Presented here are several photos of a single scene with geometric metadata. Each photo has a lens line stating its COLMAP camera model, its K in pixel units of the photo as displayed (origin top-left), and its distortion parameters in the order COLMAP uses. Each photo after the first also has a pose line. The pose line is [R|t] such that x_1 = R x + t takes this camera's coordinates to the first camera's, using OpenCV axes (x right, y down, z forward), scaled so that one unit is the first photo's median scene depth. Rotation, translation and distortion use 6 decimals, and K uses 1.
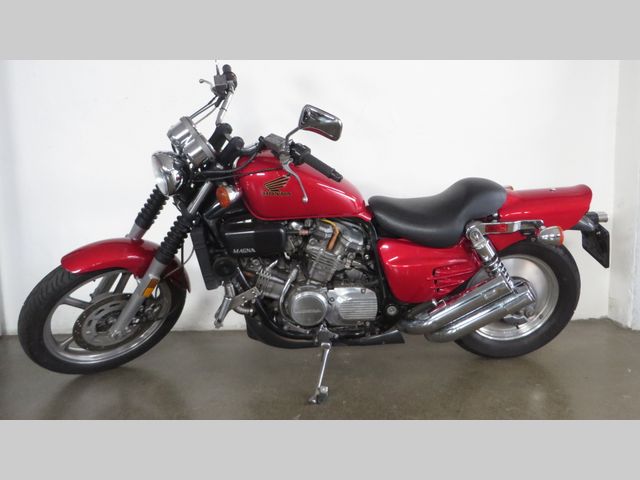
lens RADIAL K [[573.6, 0, 319.7], [0, 573.6, 238.4], [0, 0, 1]] dist [0.130055, 0.003603]
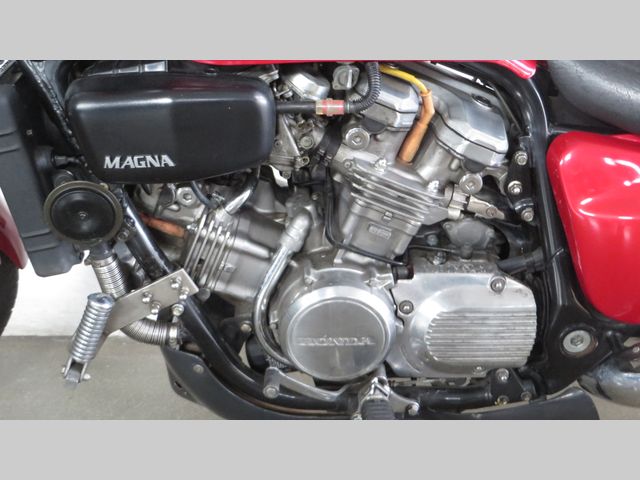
lens RADIAL K [[812.9, 0, 321.9], [0, 812.9, 240.7], [0, 0, 1]] dist [-0.006714, 0.000000]
pose [[0.999517, 0.023572, -0.020266, -0.020605], [-0.020785, 0.991535, 0.128164, 0.004973], [0.023116, -0.127681, 0.991546, 0.522062]]
